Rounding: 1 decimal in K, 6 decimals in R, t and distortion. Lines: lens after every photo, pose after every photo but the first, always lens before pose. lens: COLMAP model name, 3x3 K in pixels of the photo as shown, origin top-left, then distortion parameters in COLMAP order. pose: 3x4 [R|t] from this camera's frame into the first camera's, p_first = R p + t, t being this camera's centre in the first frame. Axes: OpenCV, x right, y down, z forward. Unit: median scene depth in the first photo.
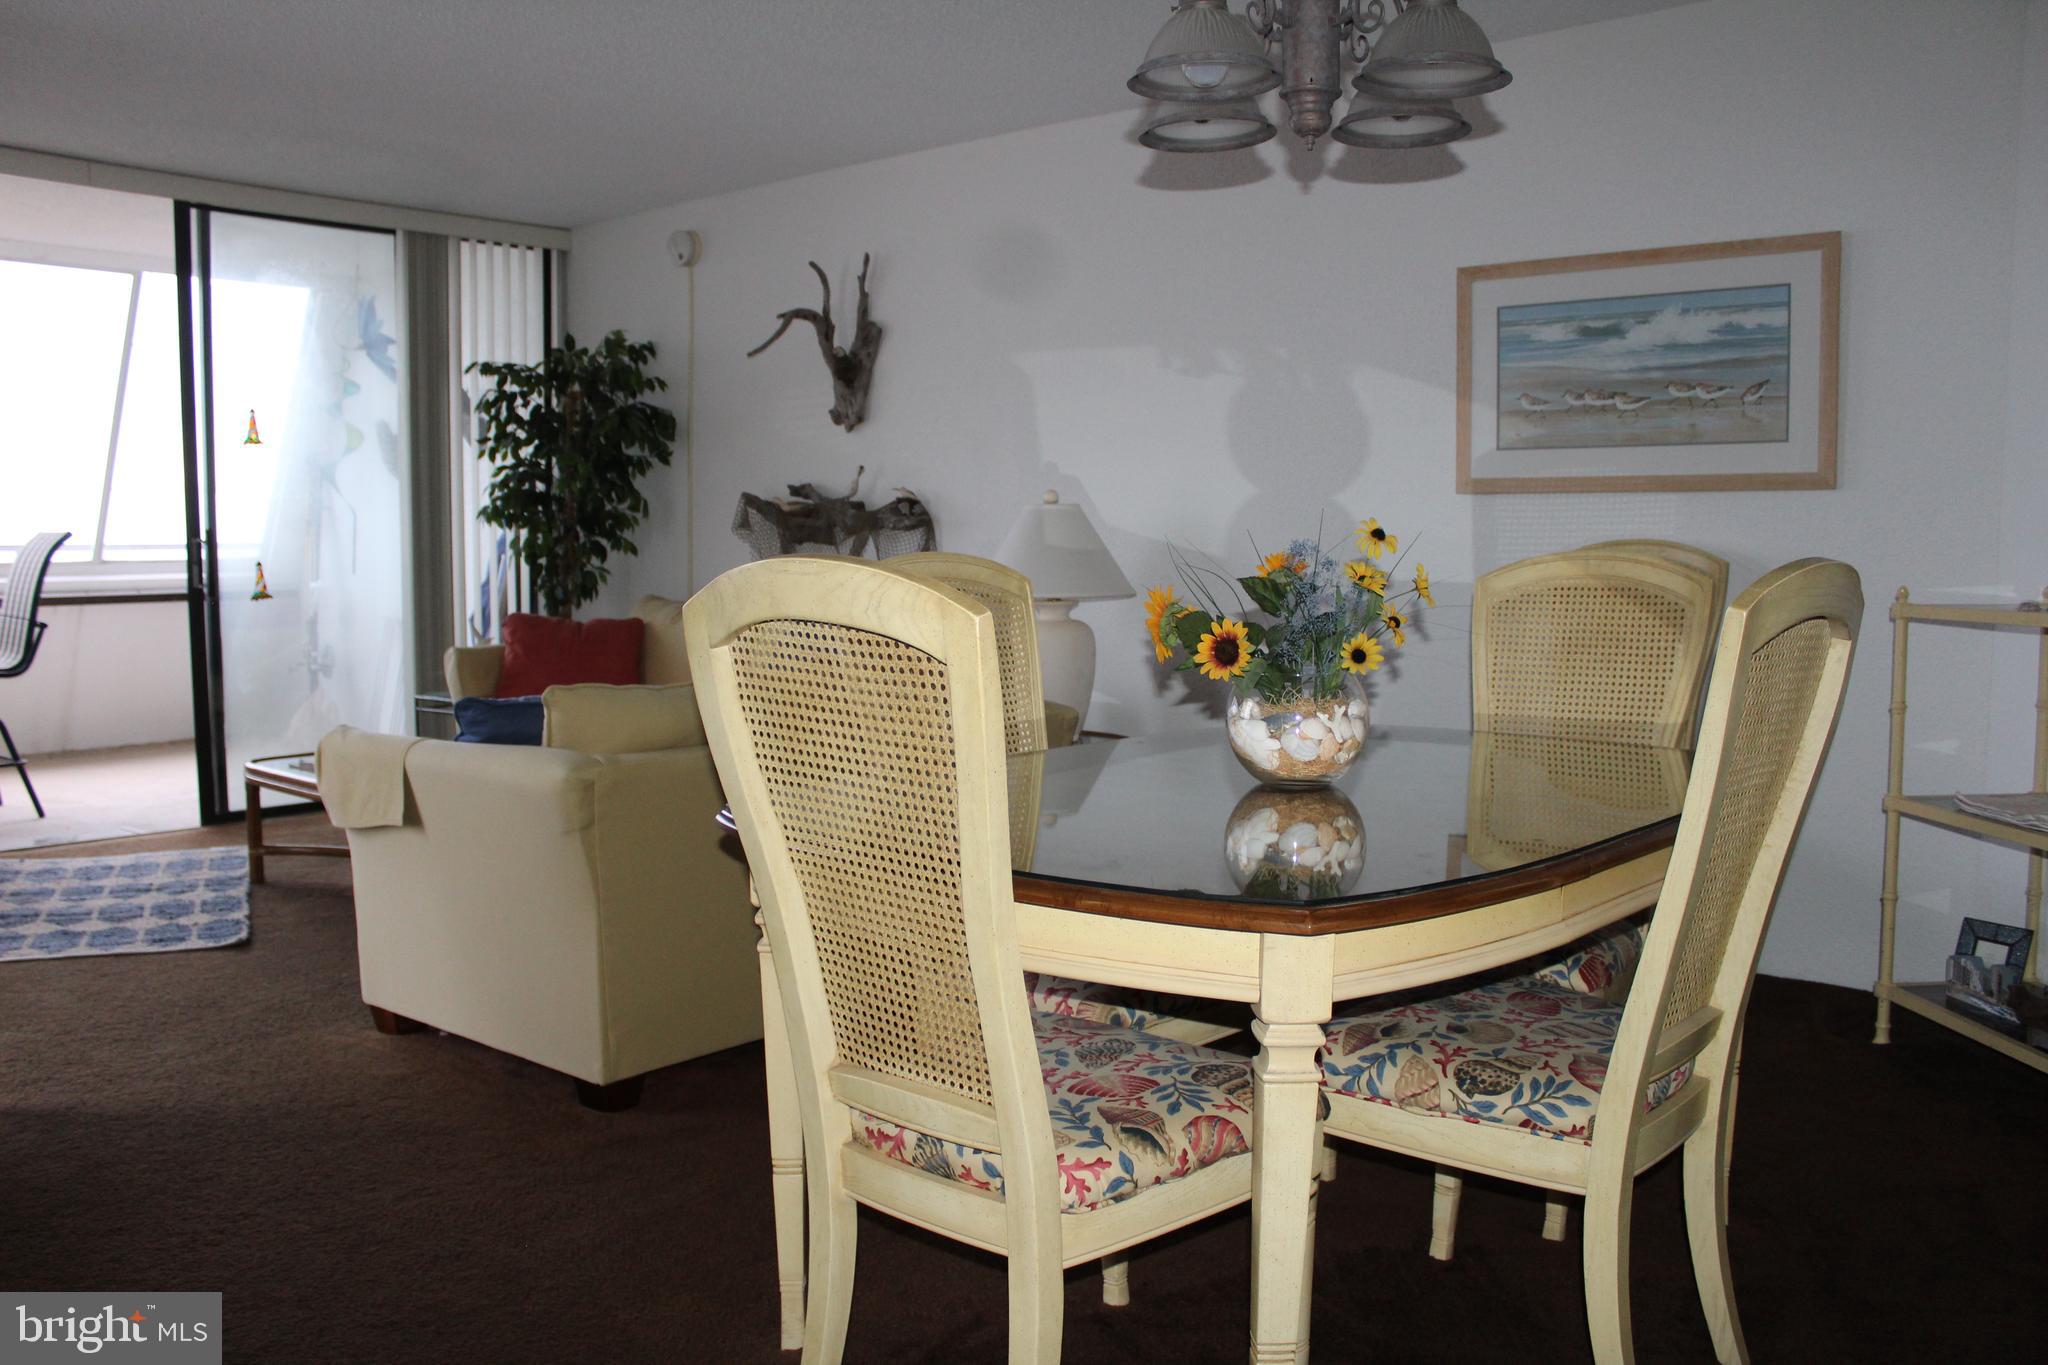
lens RADIAL K [[1706.0, 0, 1023.0], [0, 1706.0, 683.7], [0, 0, 1]] dist [-0.163279, 0.143120]
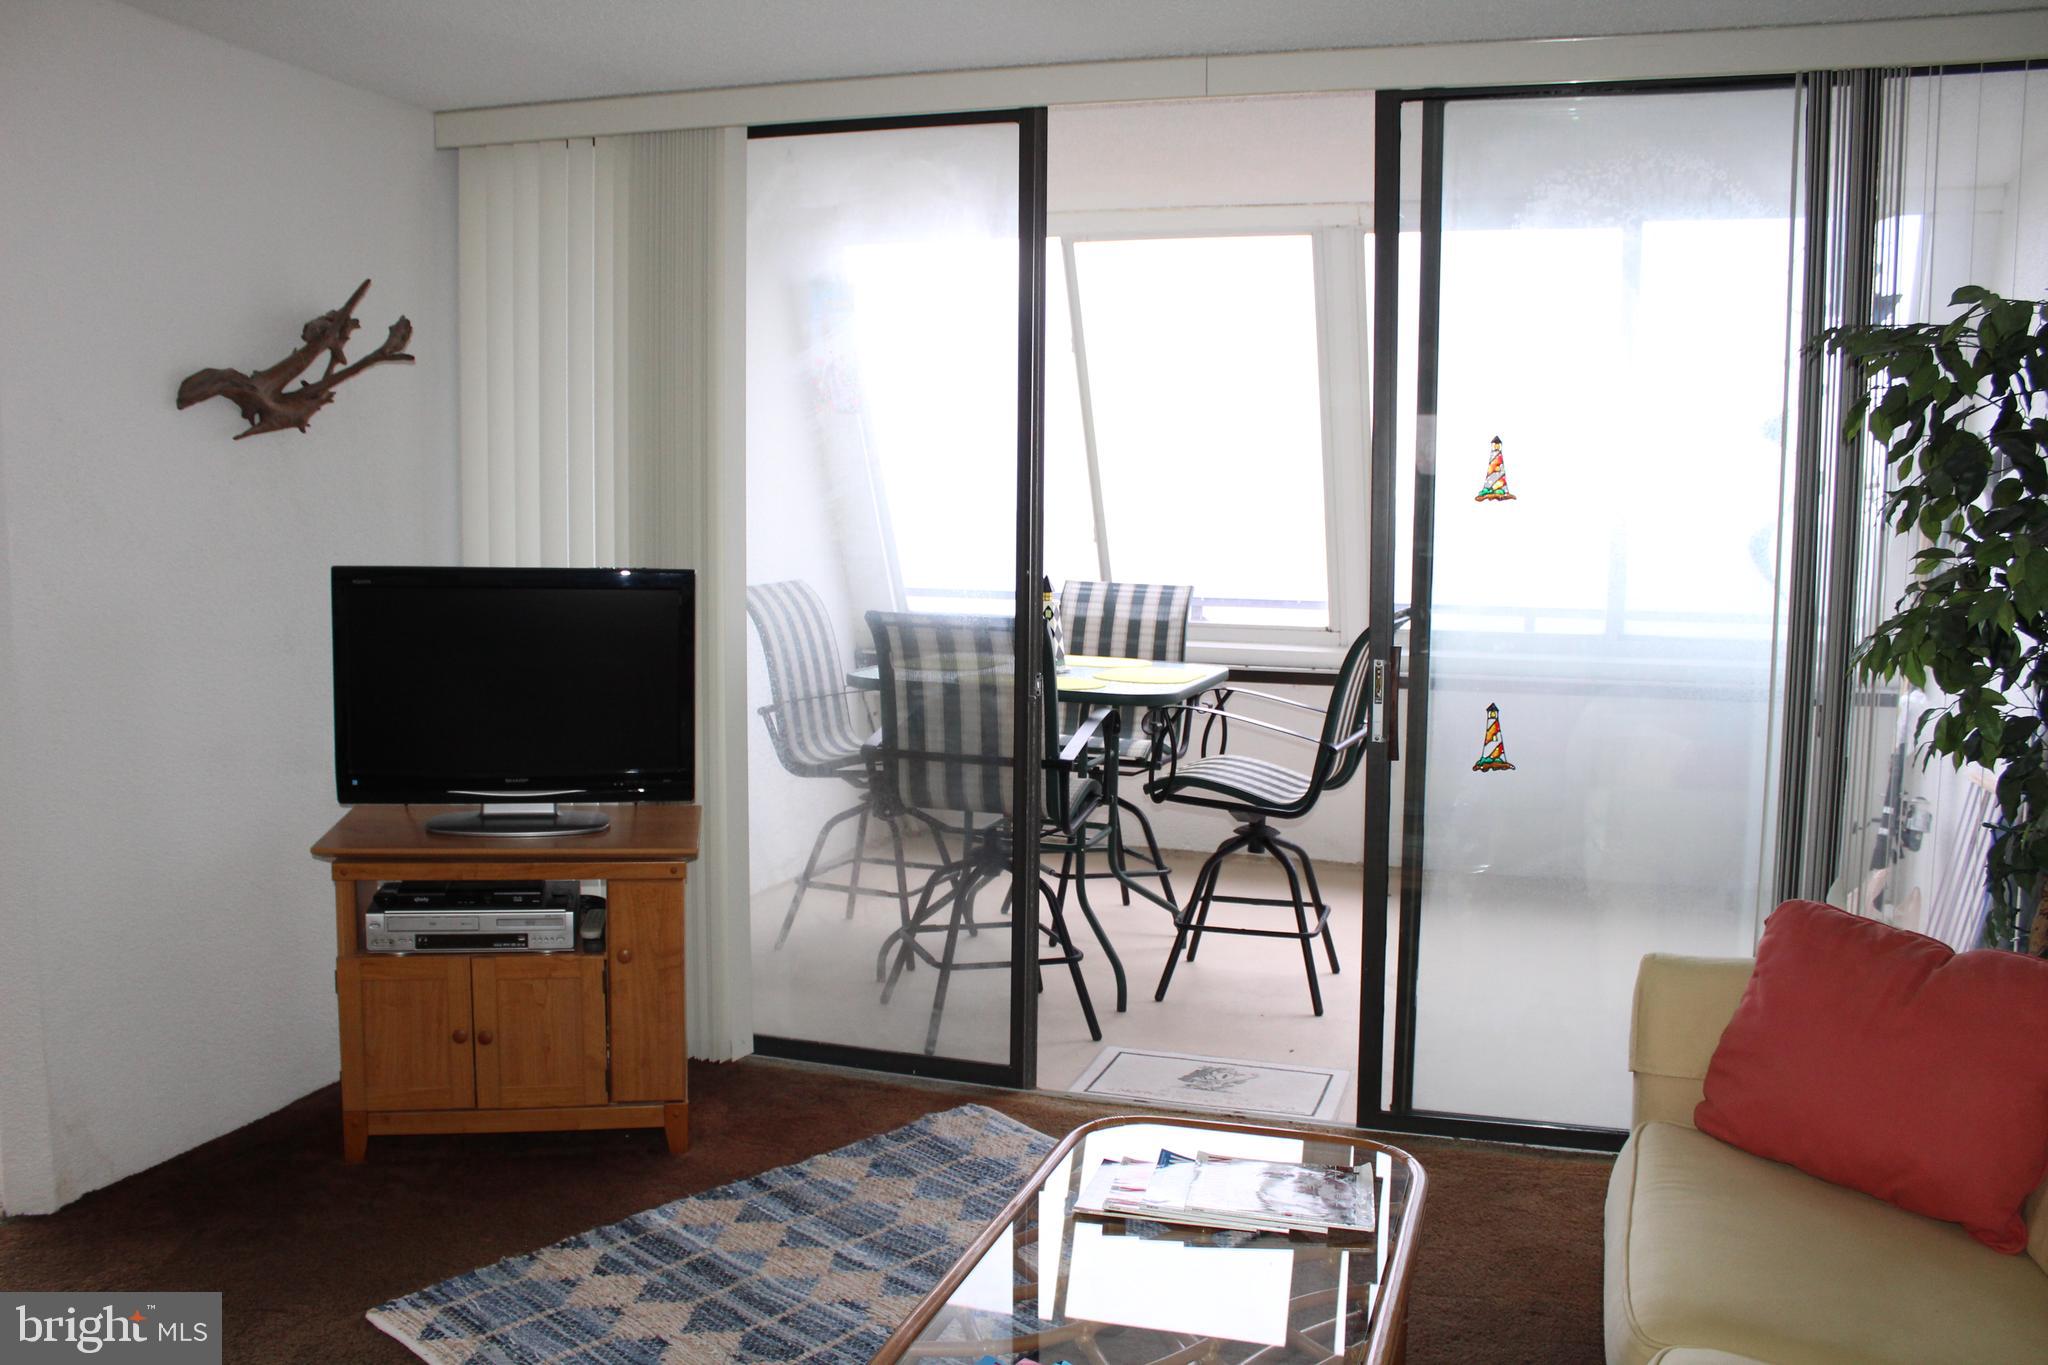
lens RADIAL K [[1706.0, 0, 1020.5], [0, 1706.0, 682.0], [0, 0, 1]] dist [-0.163279, 0.143120]
pose [[0.363235, 0.101343, -0.926169, 0.017961], [-0.084340, 0.993562, 0.075640, -0.111936], [0.927872, 0.050638, 0.369444, 0.633535]]
